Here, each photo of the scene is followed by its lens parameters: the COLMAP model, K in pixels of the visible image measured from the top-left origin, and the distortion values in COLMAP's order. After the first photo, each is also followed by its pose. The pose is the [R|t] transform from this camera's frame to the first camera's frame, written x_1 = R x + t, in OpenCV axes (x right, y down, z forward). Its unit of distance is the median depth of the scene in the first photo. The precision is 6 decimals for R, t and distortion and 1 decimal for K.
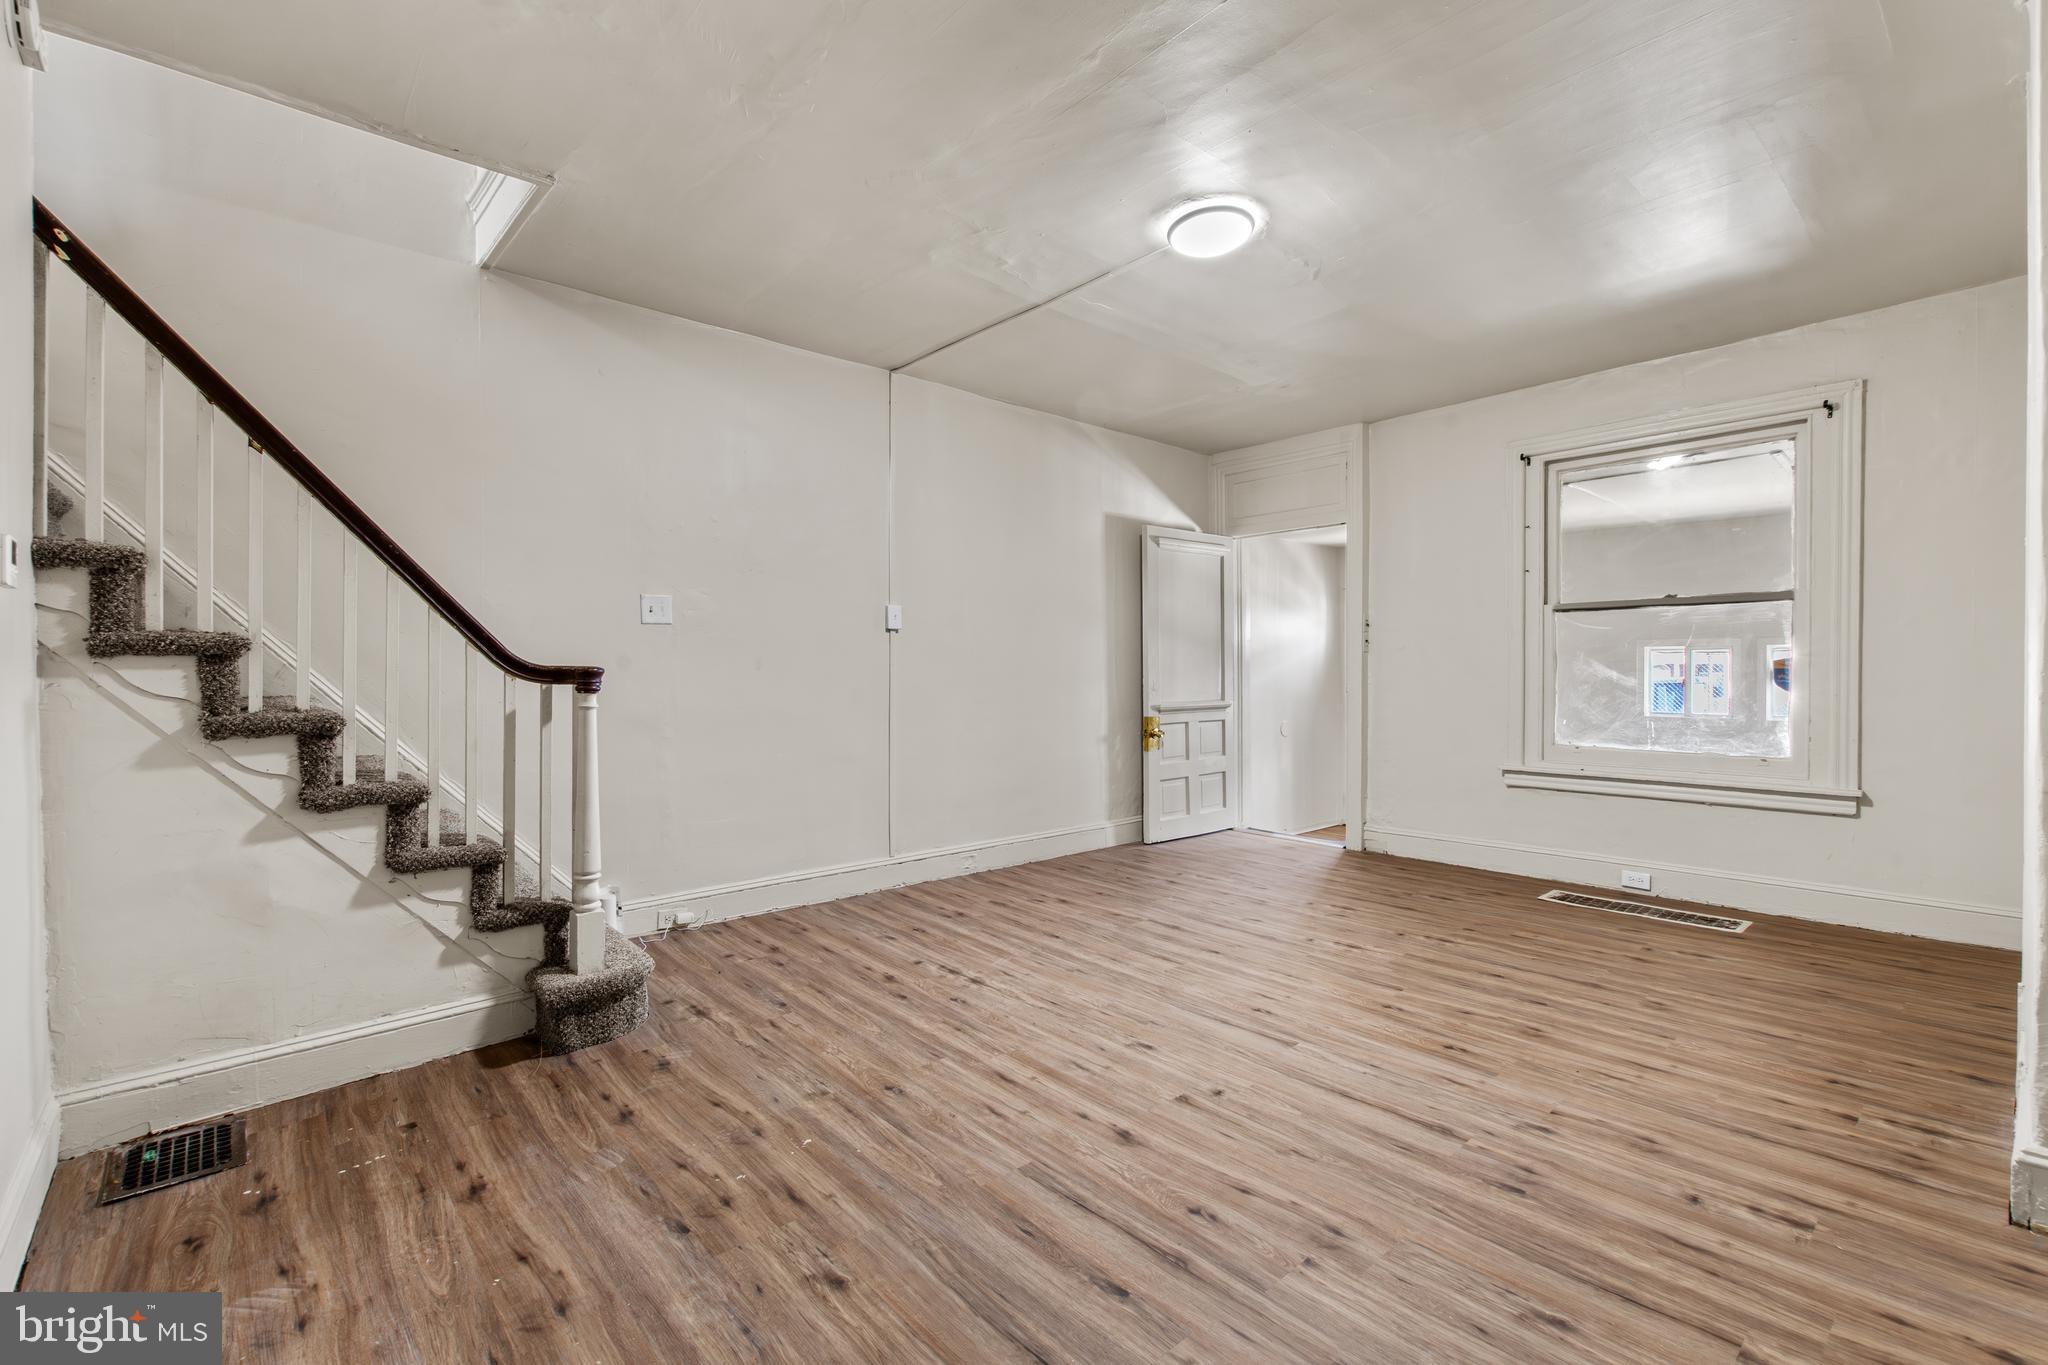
lens RADIAL K [[884.1, 0, 1036.6], [0, 884.1, 676.7], [0, 0, 1]] dist [0.003074, -0.000051]
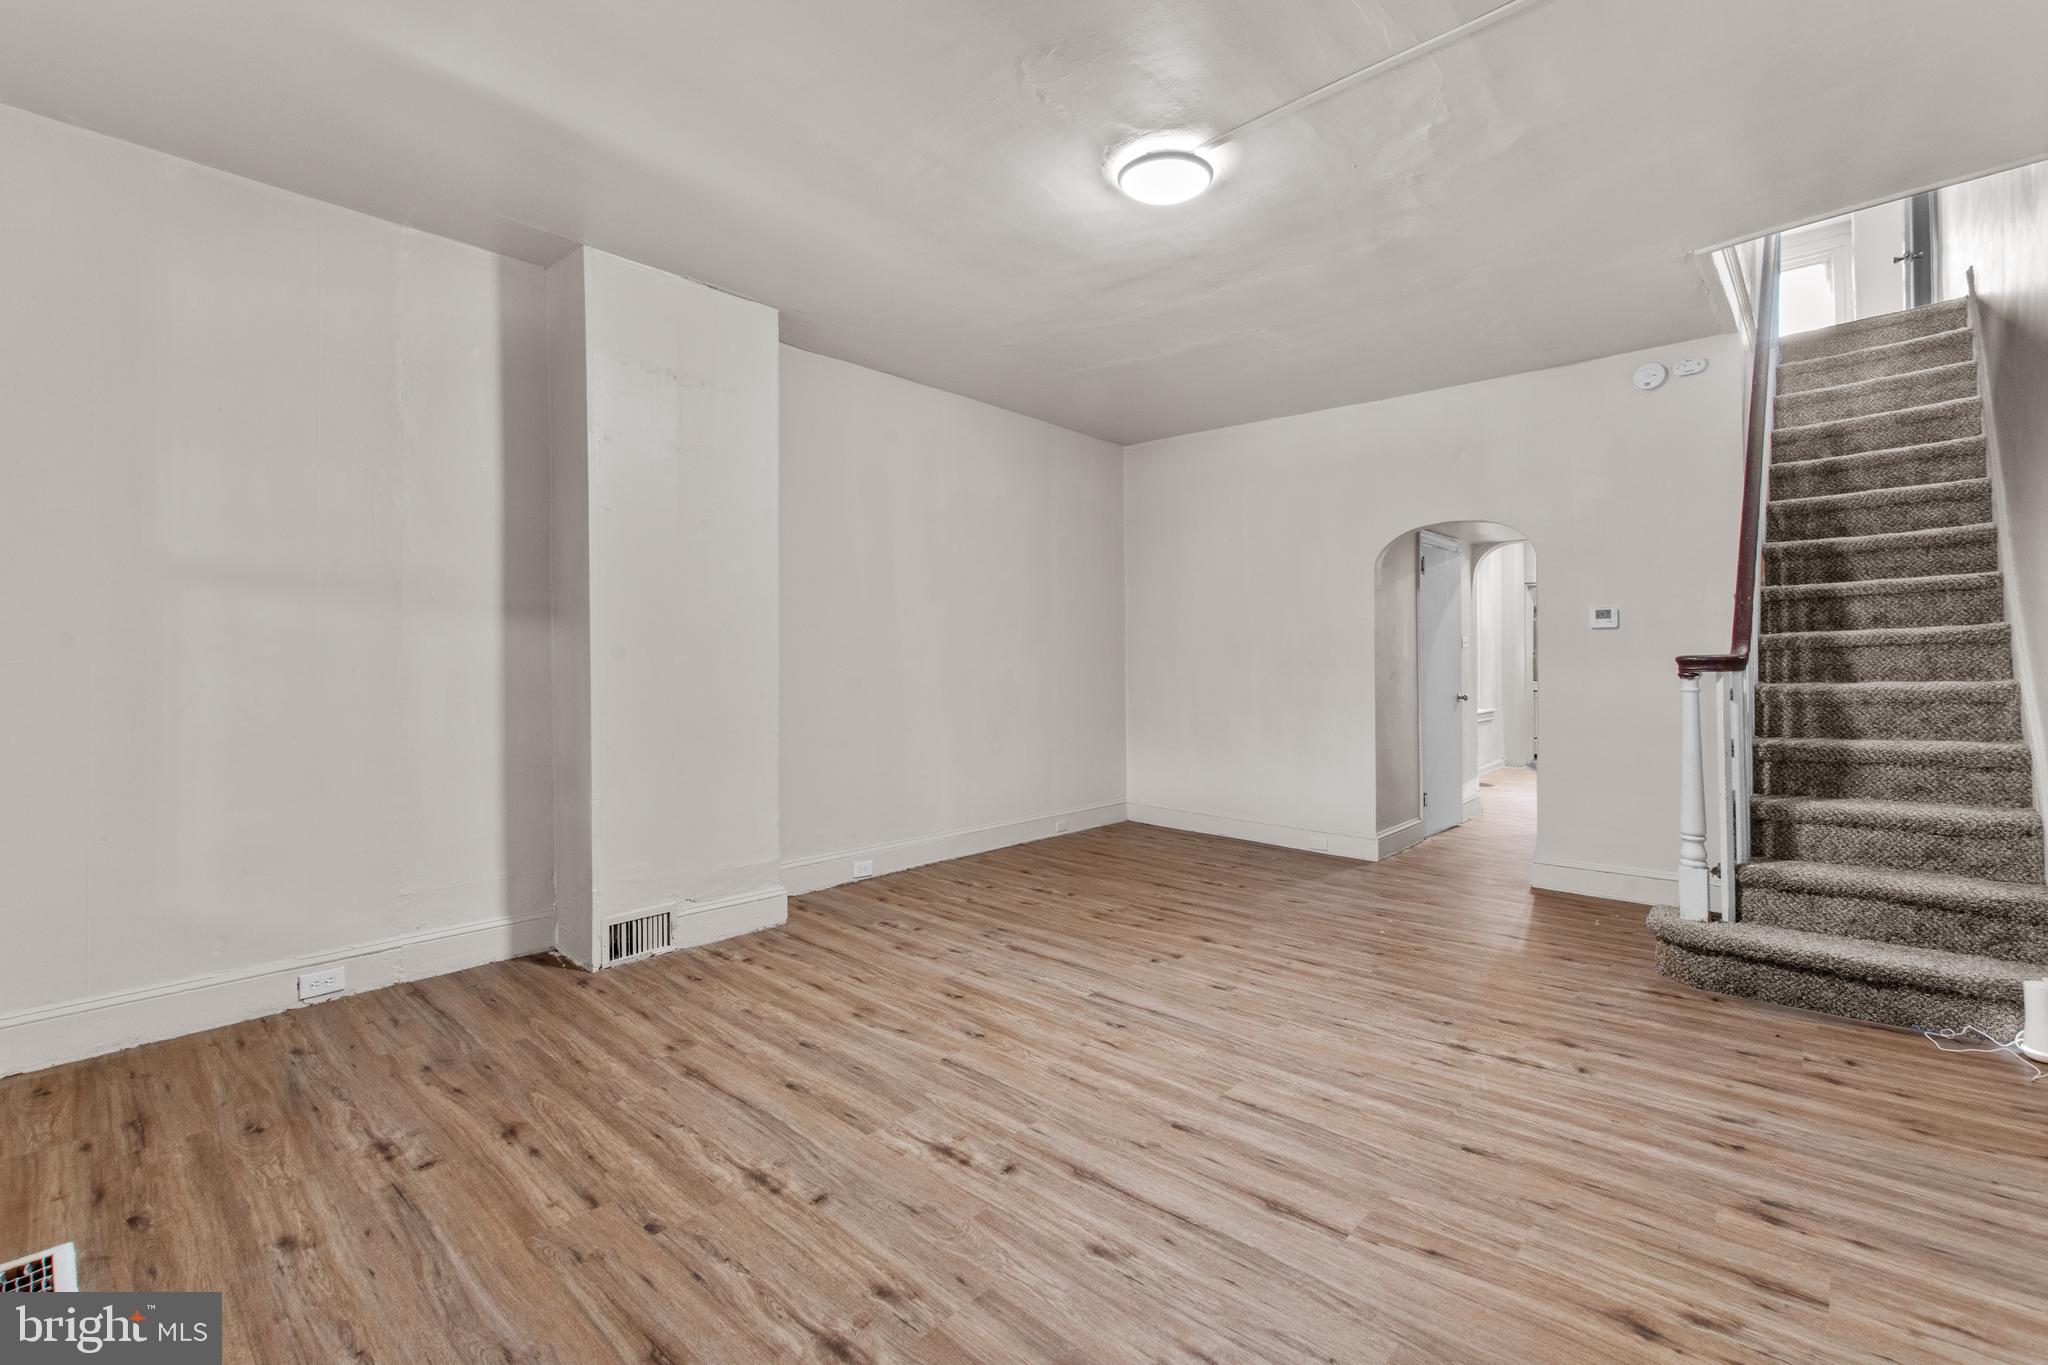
lens RADIAL K [[884.1, 0, 1024.5], [0, 884.1, 663.1], [0, 0, 1]] dist [0.003074, -0.000051]
pose [[-0.995283, 0.007107, -0.096756, 0.438270], [0.006699, 0.999967, 0.004541, -0.013258], [0.096785, 0.003872, -0.995298, 1.917339]]
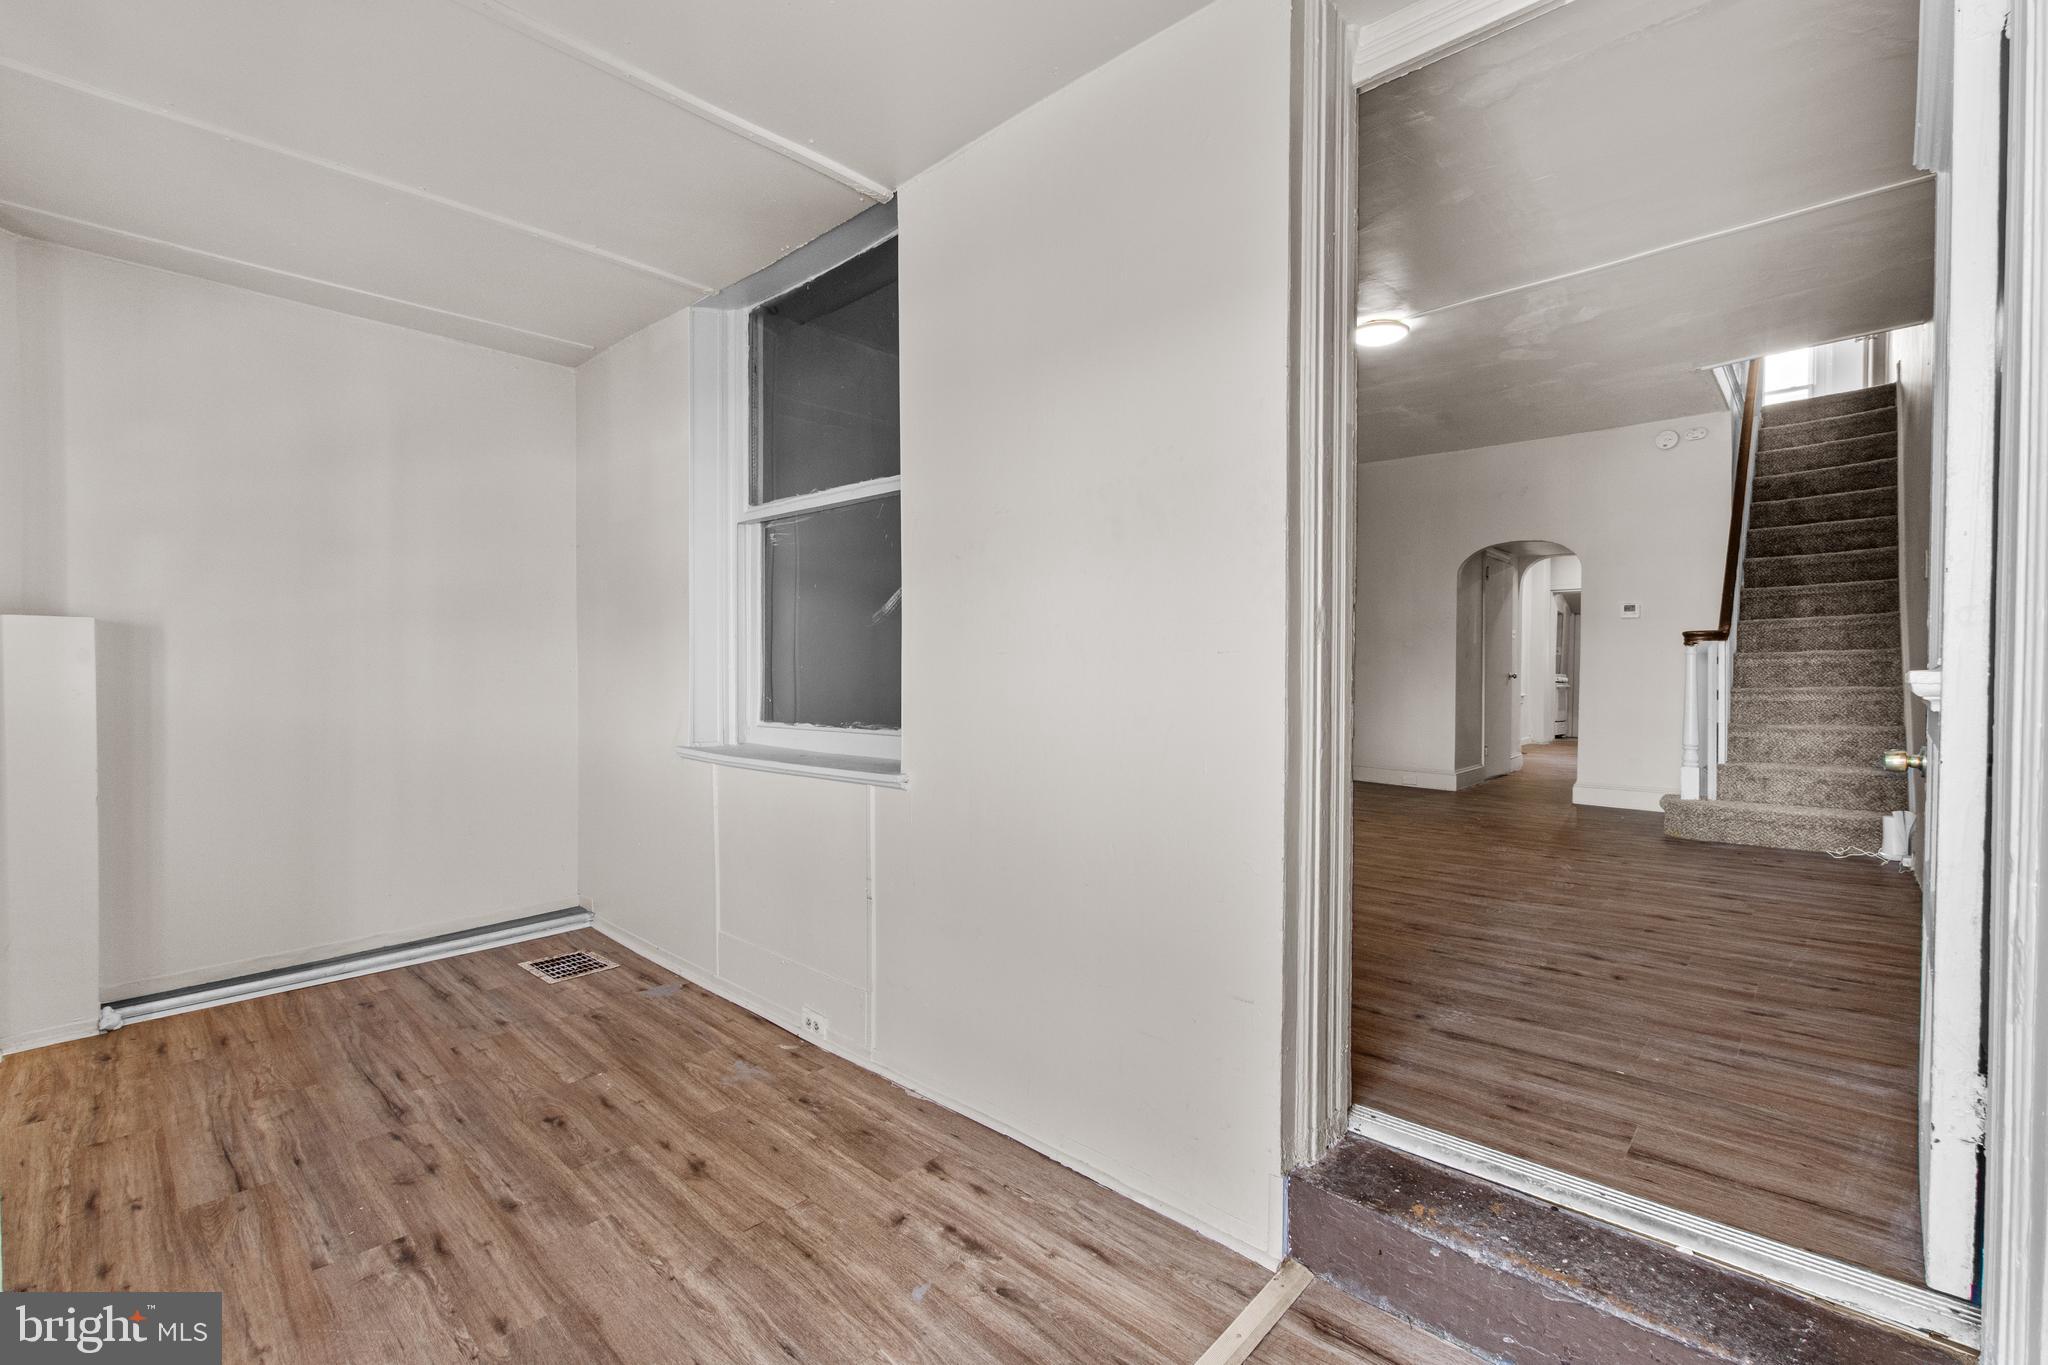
lens RADIAL K [[884.1, 0, 1011.8], [0, 884.1, 692.7], [0, 0, 1]] dist [0.003074, -0.000051]
pose [[-0.995650, 0.000090, -0.093177, 0.948723], [-0.002297, 0.999672, 0.025515, 0.062218], [0.093148, 0.025618, -0.995323, 2.456250]]
